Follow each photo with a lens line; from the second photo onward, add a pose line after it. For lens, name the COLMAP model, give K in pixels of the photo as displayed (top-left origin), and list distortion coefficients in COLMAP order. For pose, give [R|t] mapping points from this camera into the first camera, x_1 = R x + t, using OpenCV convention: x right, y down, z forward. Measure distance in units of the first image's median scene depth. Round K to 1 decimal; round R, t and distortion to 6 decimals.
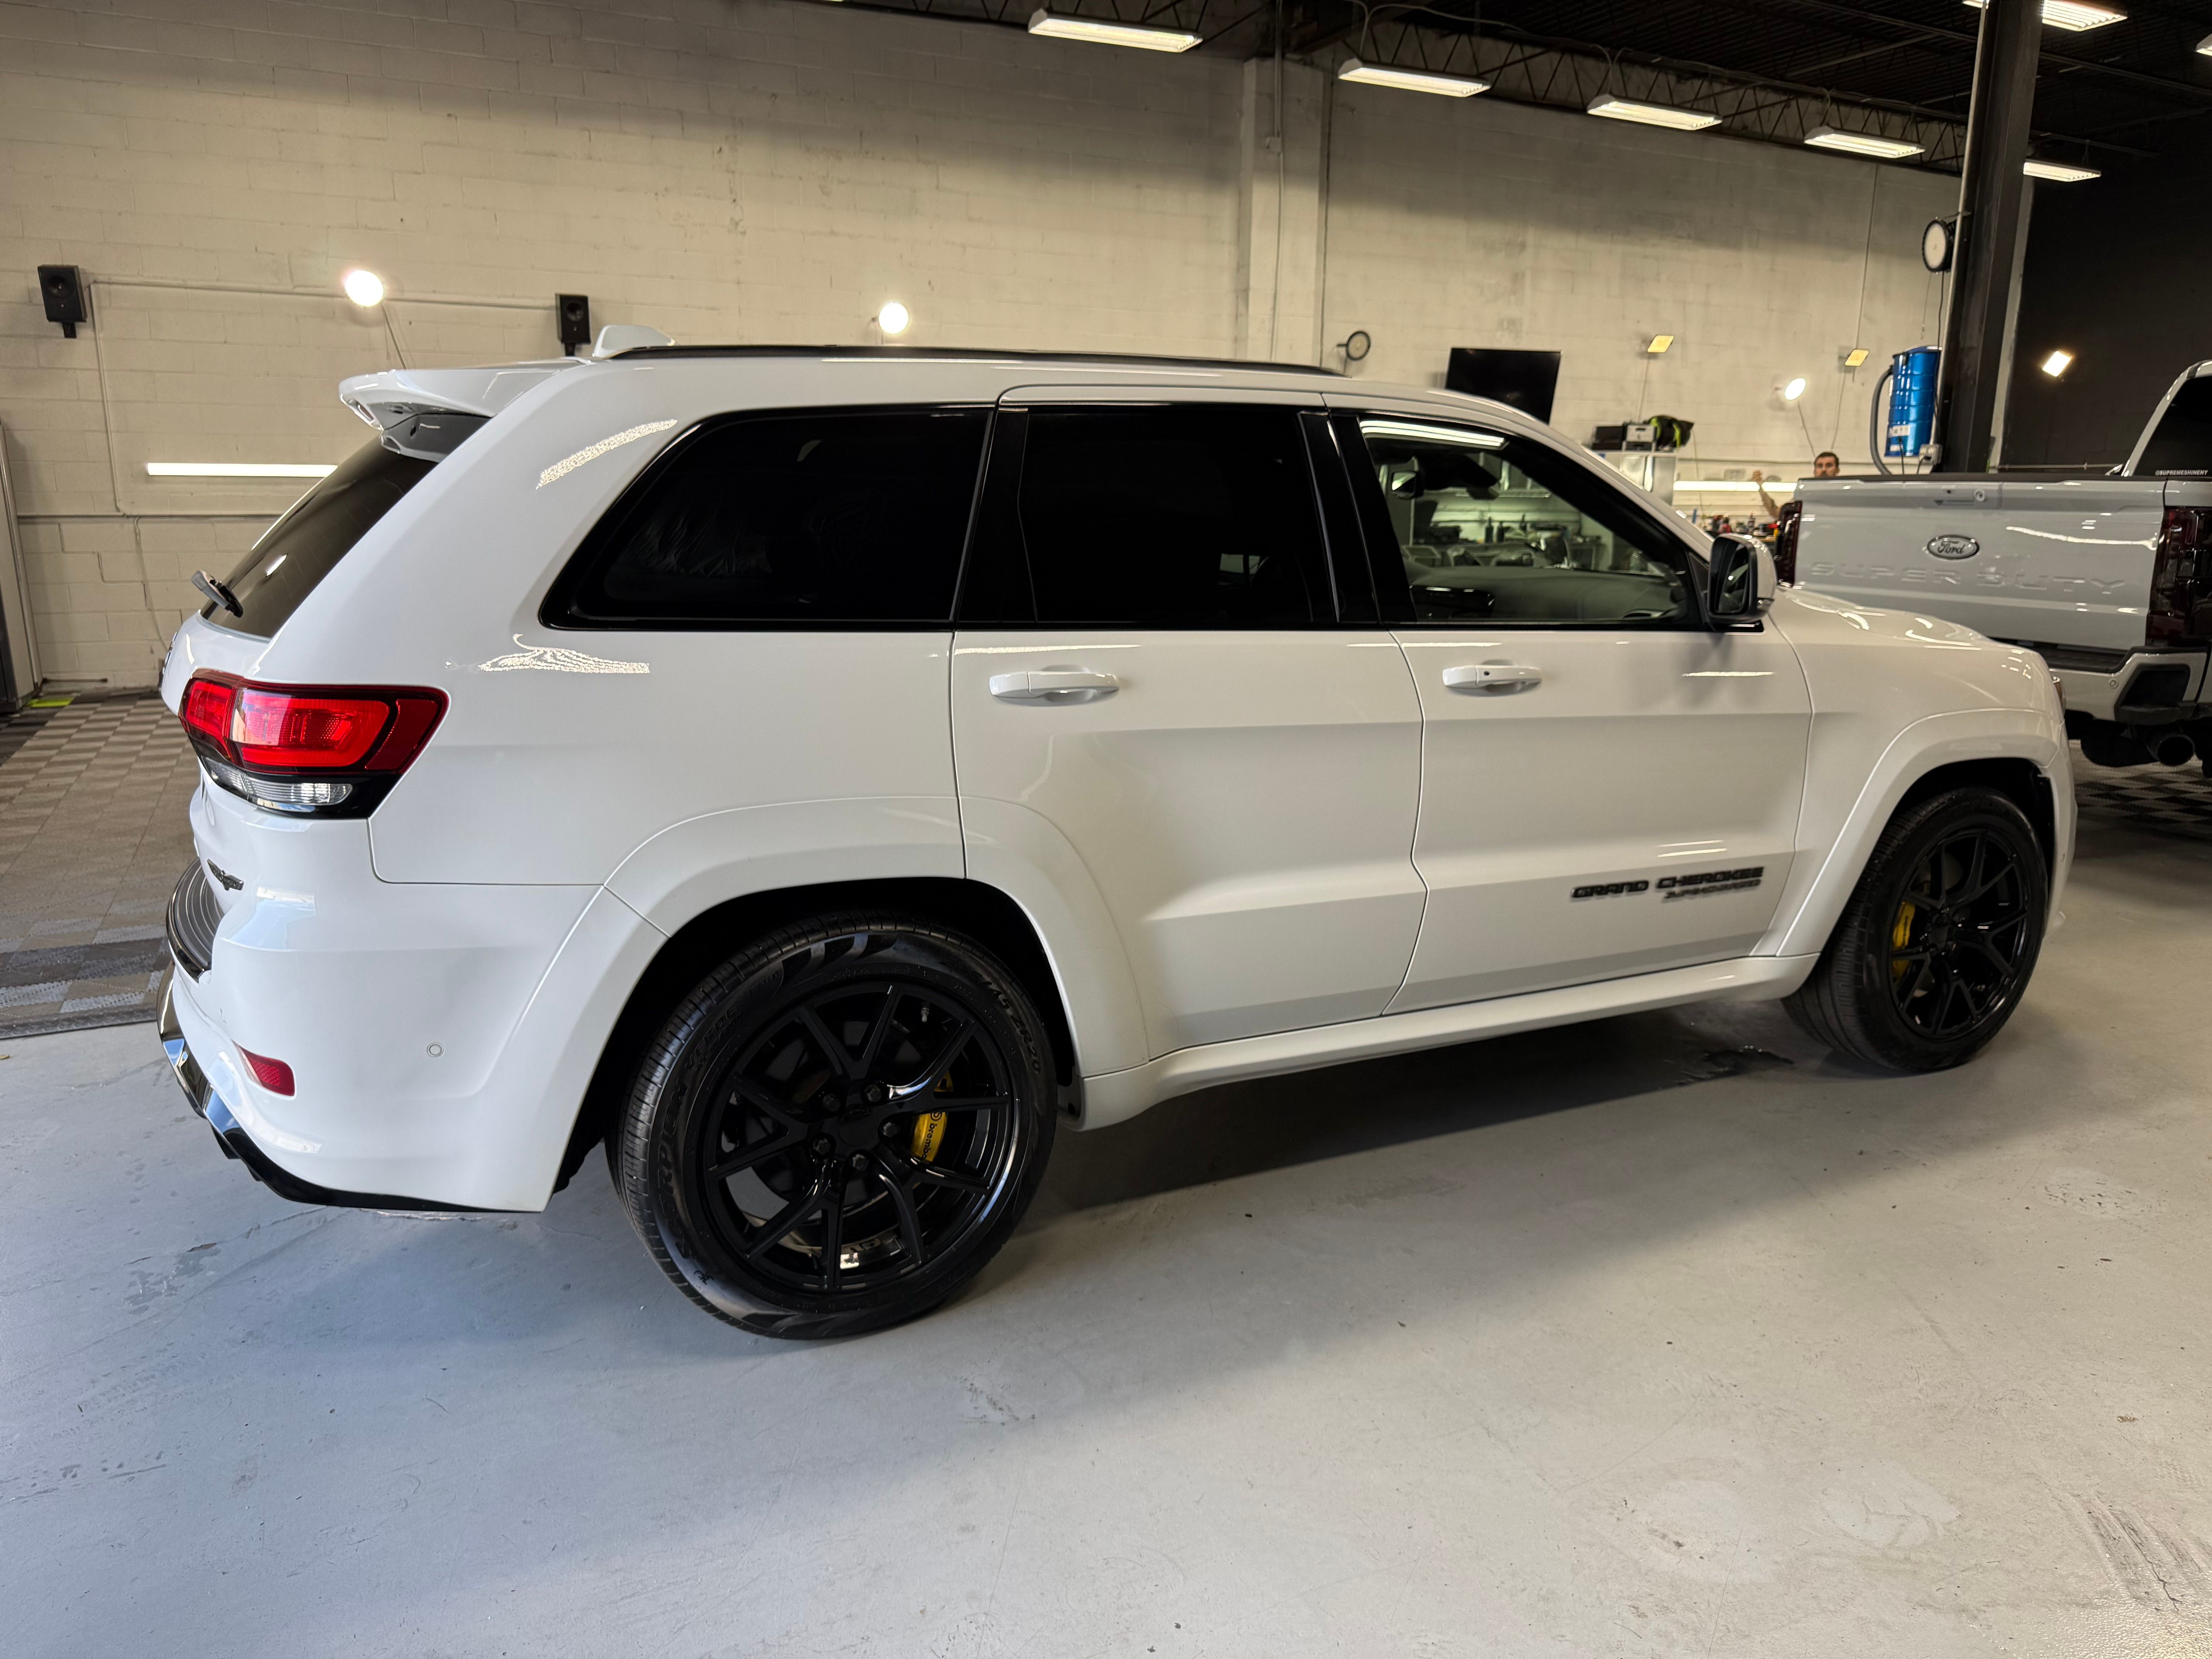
lens RADIAL K [[1579.1, 0, 1106.8], [0, 1579.1, 829.9], [0, 0, 1]] dist [0.026334, -0.030715]
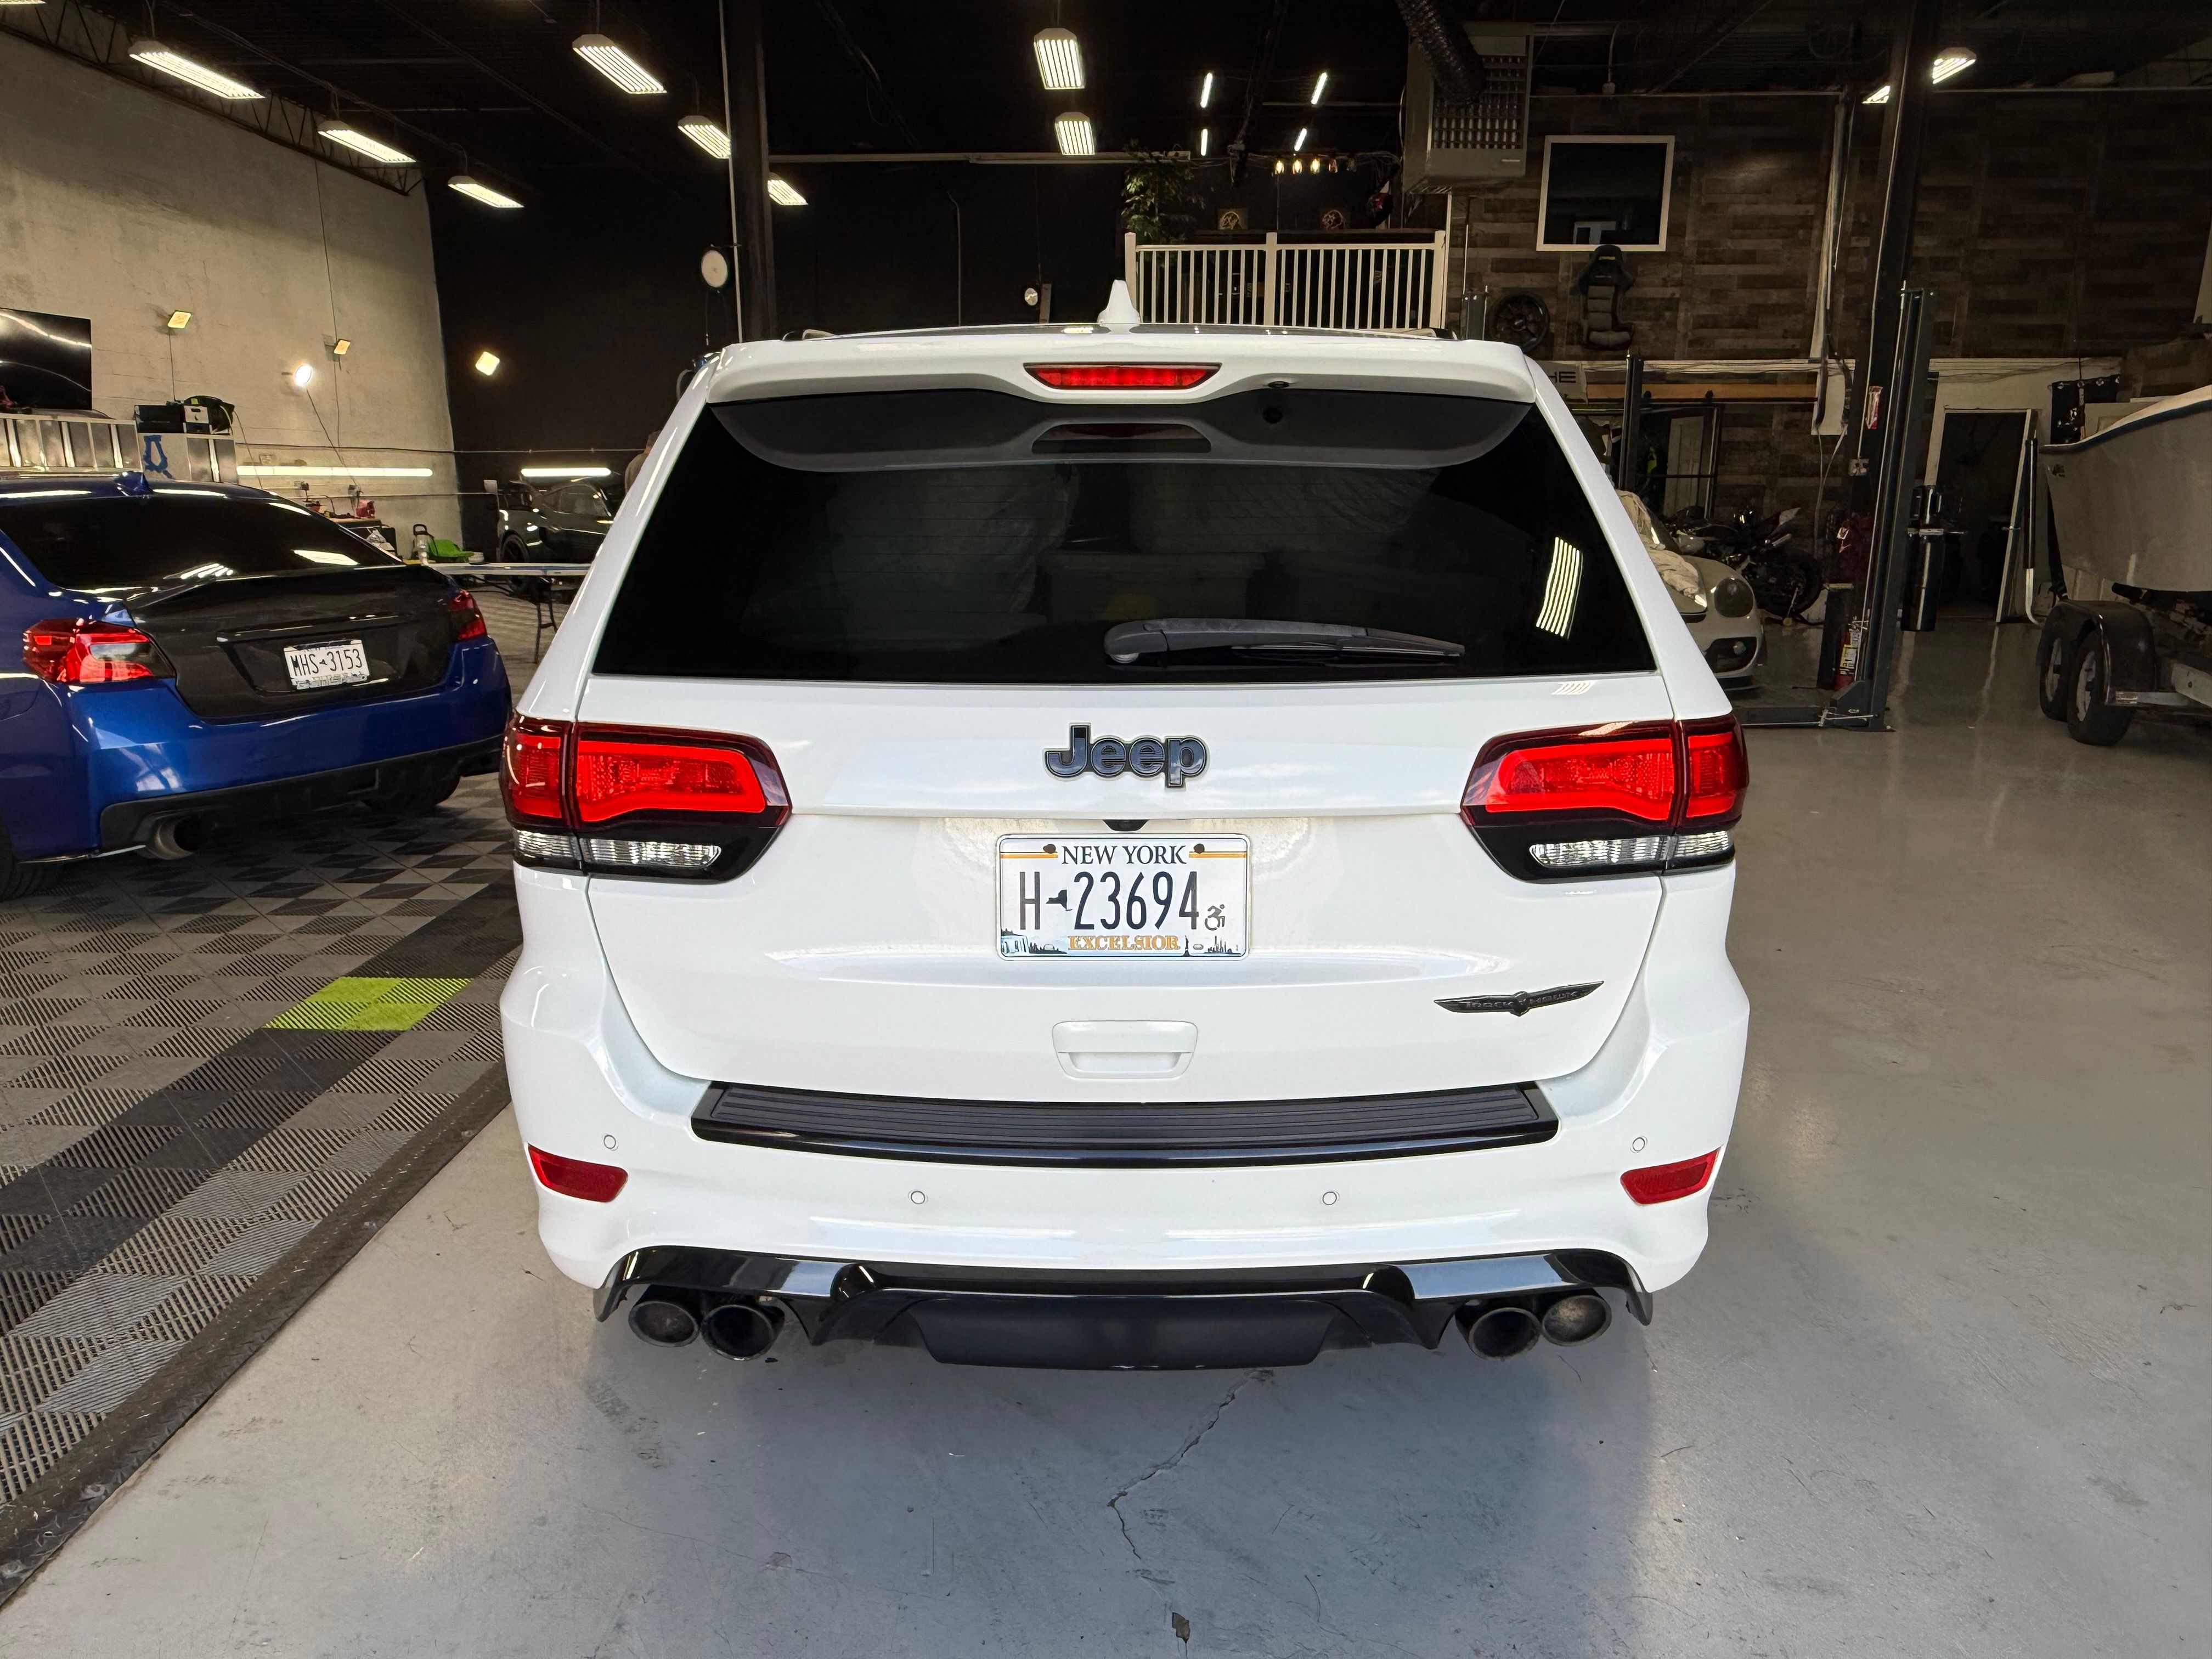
lens RADIAL K [[1441.0, 0, 1091.1], [0, 1441.0, 827.8], [0, 0, 1]] dist [0.000365, 0.002085]
pose [[0.473267, -0.218892, 0.853290, -0.288868], [0.192293, 0.970948, 0.142421, -0.044738], [-0.859675, 0.096679, 0.501609, 0.193417]]
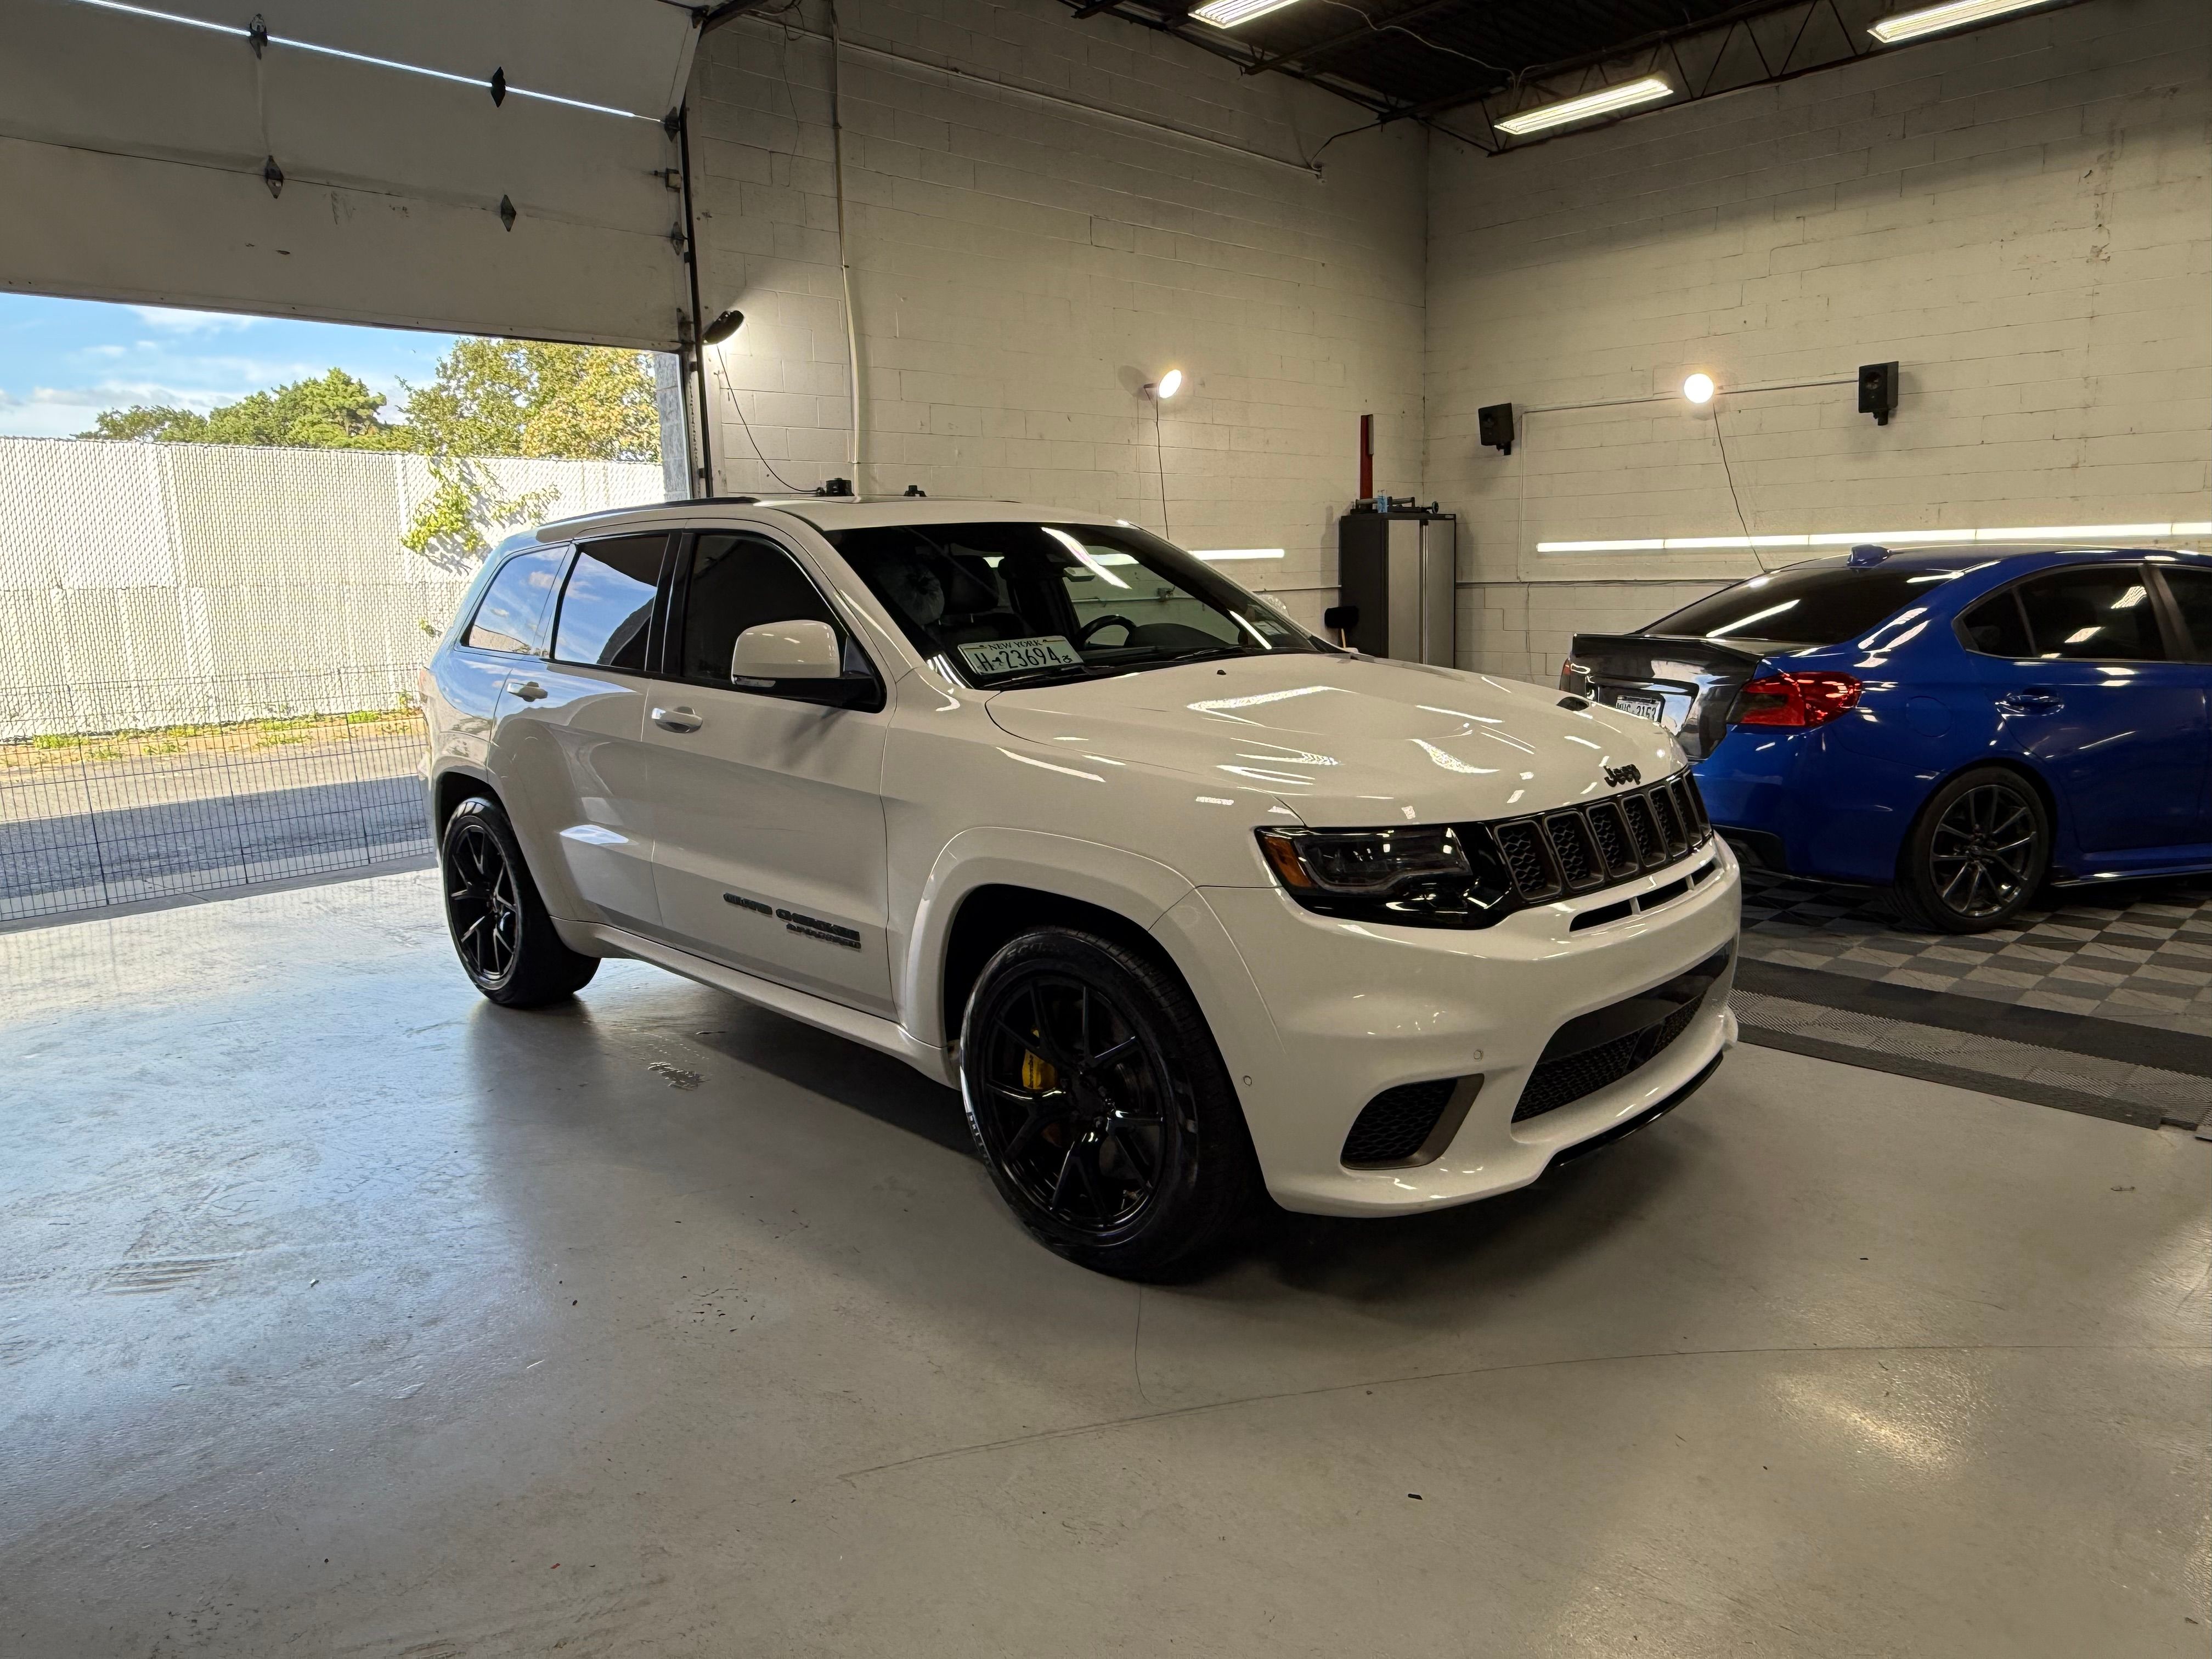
lens RADIAL K [[1441.0, 0, 1097.1], [0, 1441.0, 830.3], [0, 0, 1]] dist [0.000365, 0.002085]
pose [[0.309732, 0.157783, -0.937641, 0.451210], [-0.173015, 0.979025, 0.107595, -0.058217], [0.934950, 0.128900, 0.330534, 0.272854]]
